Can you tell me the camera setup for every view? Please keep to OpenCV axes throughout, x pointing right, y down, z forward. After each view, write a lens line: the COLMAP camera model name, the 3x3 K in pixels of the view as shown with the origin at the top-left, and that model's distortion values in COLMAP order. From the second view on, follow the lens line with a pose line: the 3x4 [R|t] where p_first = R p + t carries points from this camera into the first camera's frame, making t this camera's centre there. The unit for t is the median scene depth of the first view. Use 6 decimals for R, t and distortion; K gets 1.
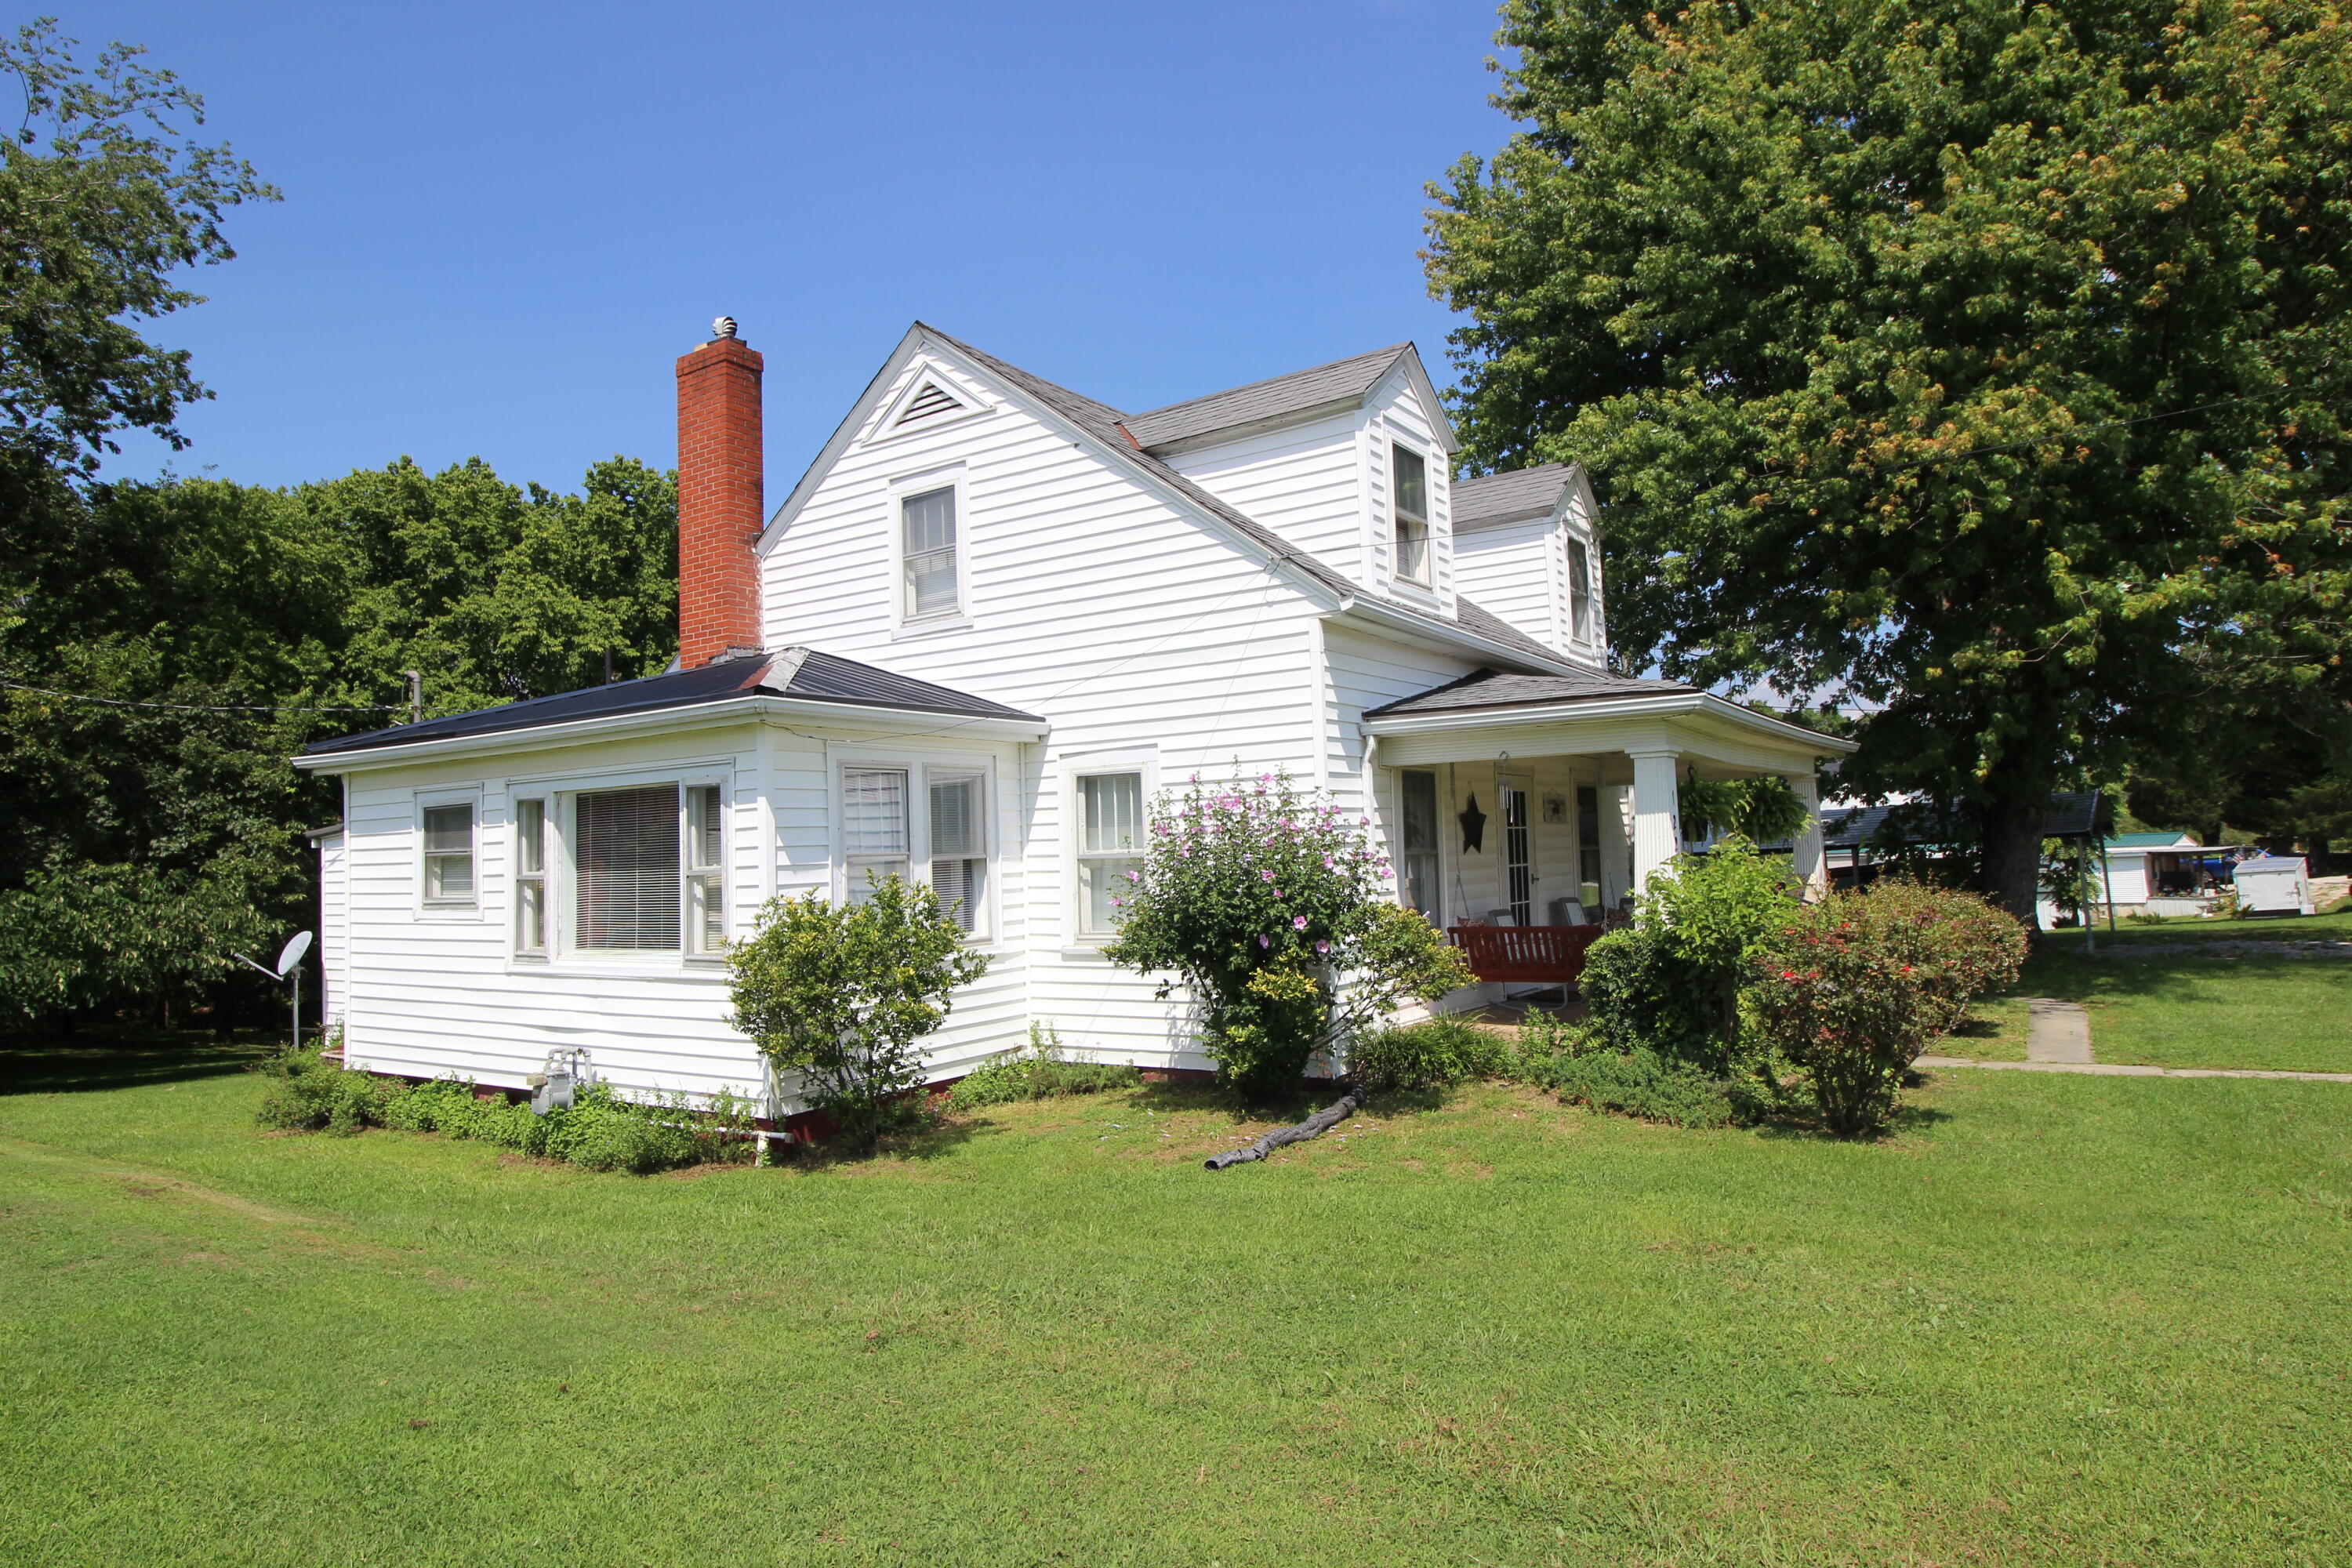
lens RADIAL K [[1400.2, 0, 1180.7], [0, 1400.2, 786.3], [0, 0, 1]] dist [-0.002233, -0.002577]
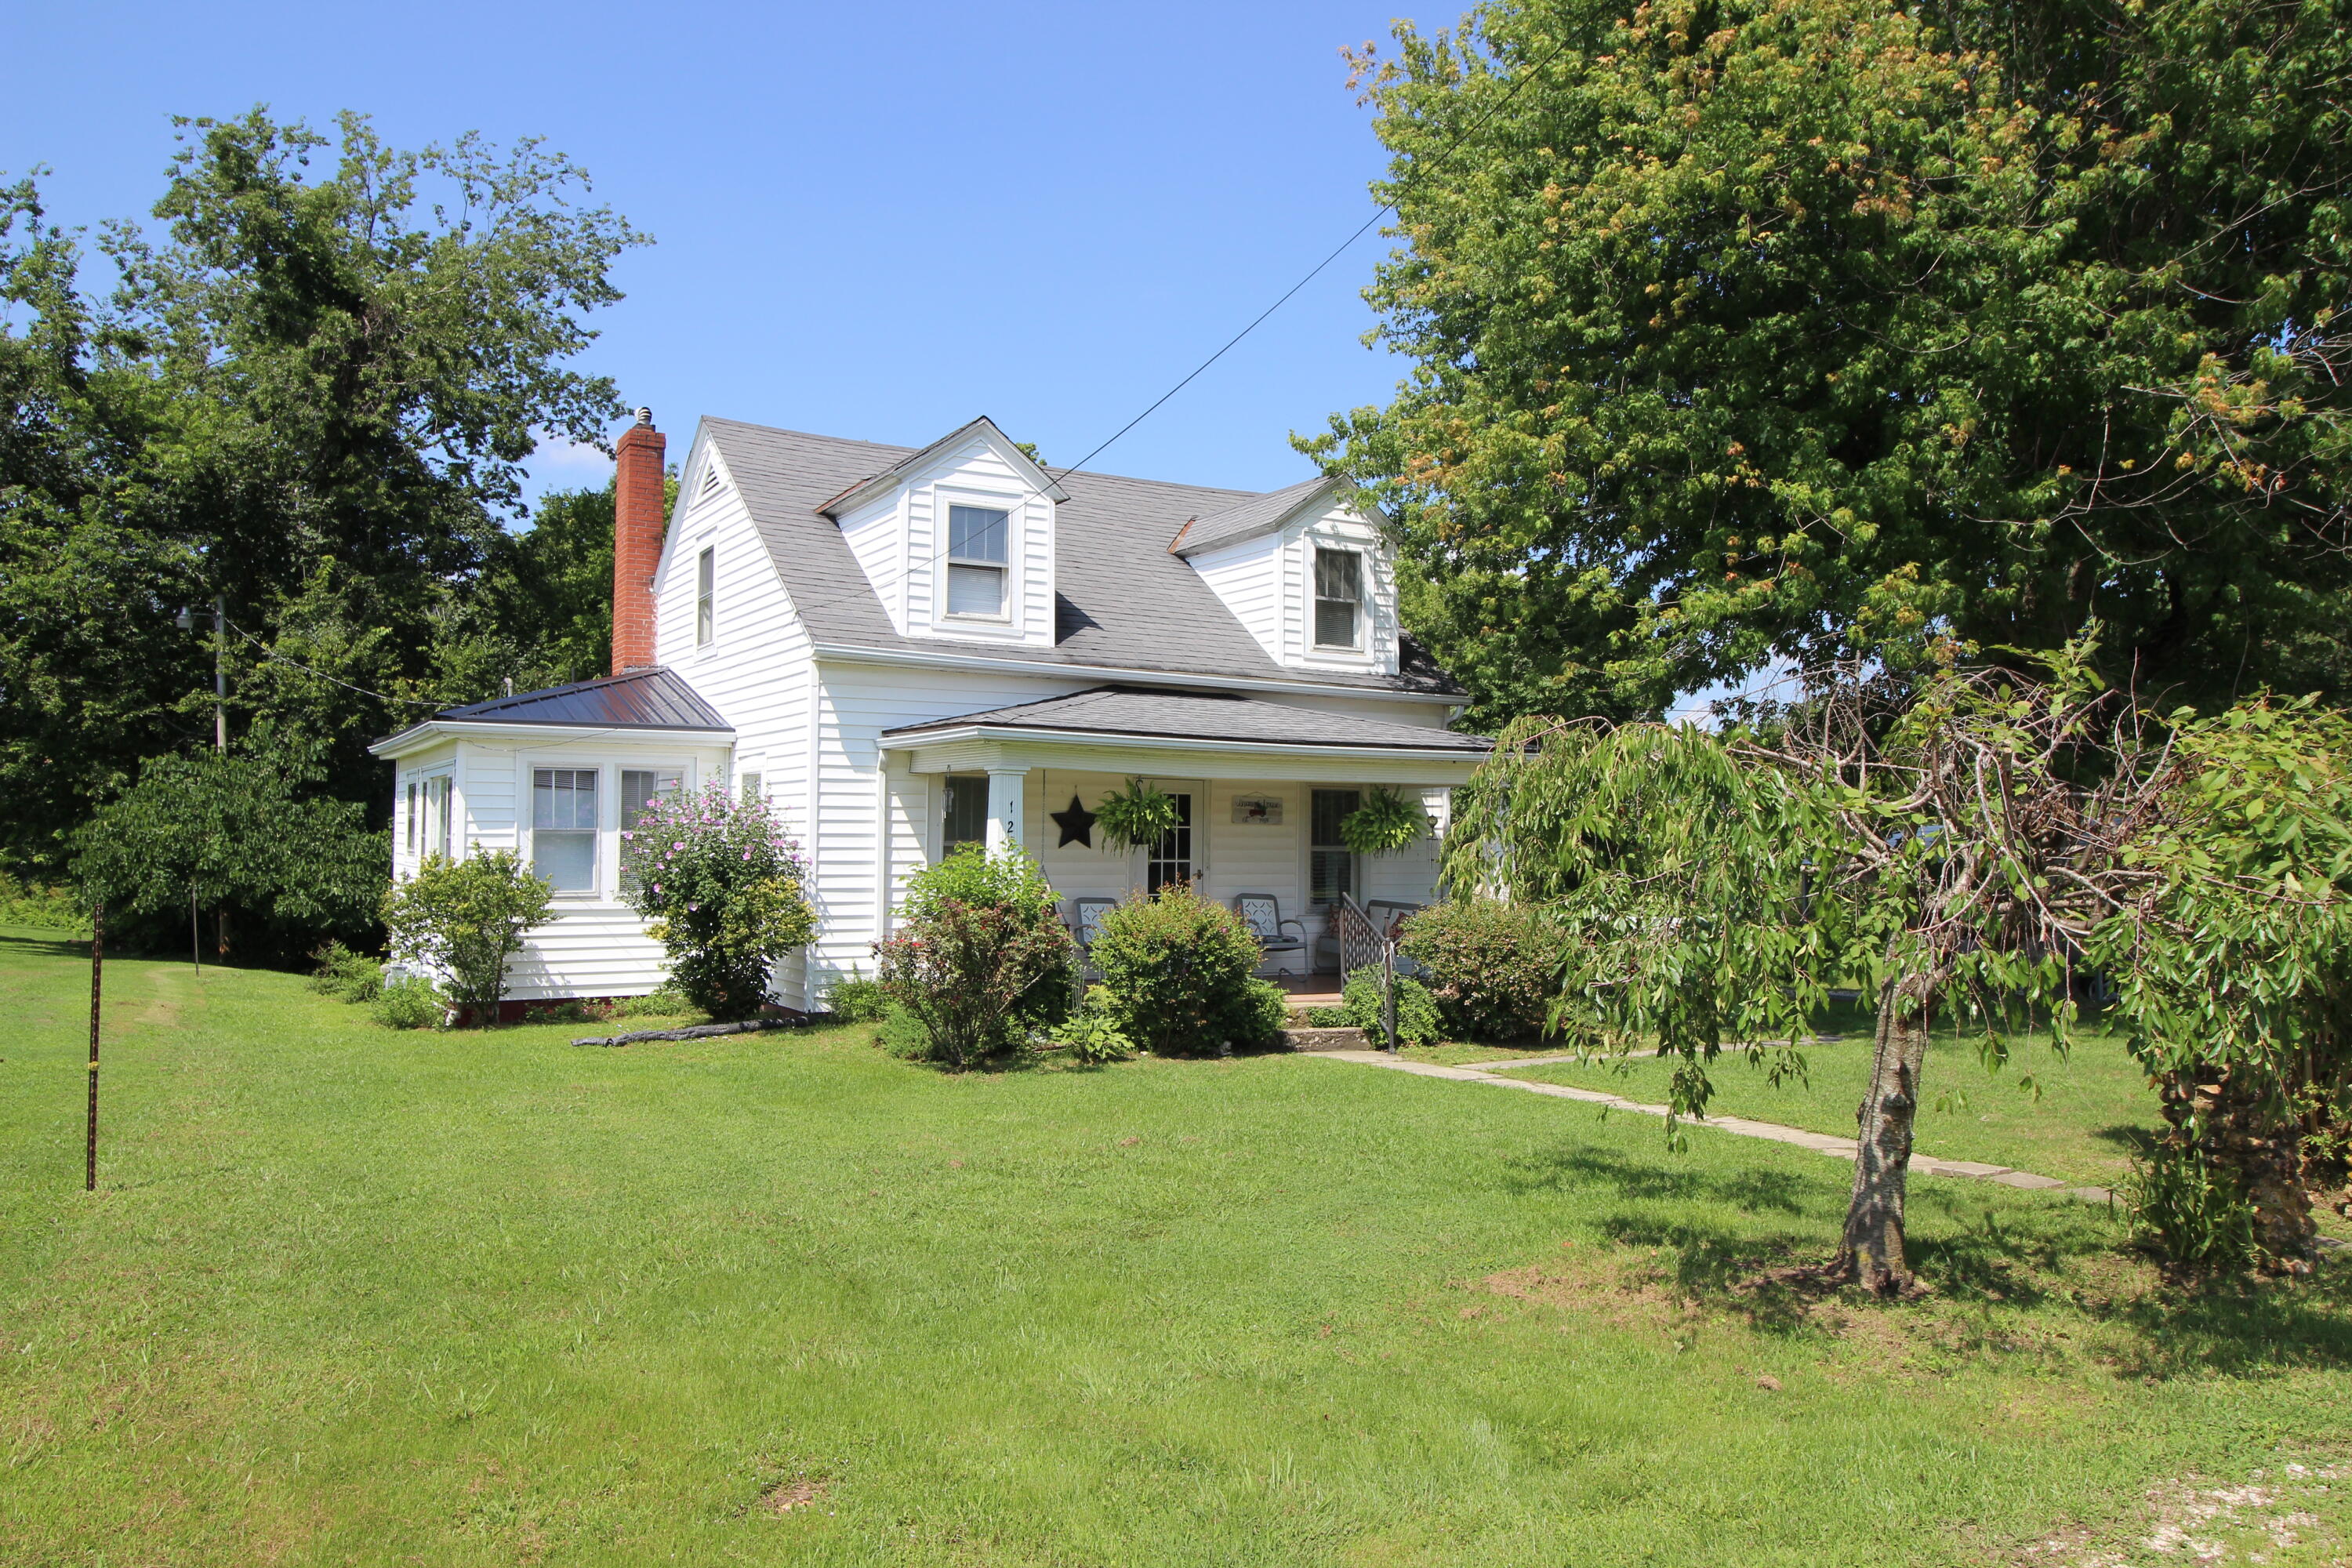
lens RADIAL K [[1729.4, 0, 1173.2], [0, 1729.4, 779.9], [0, 0, 1]] dist [-0.003196, 0.001298]
pose [[0.900894, 0.022848, -0.433438, 0.780372], [-0.015054, 0.999658, 0.021406, -0.033871], [0.433778, -0.012759, 0.900929, -0.214926]]
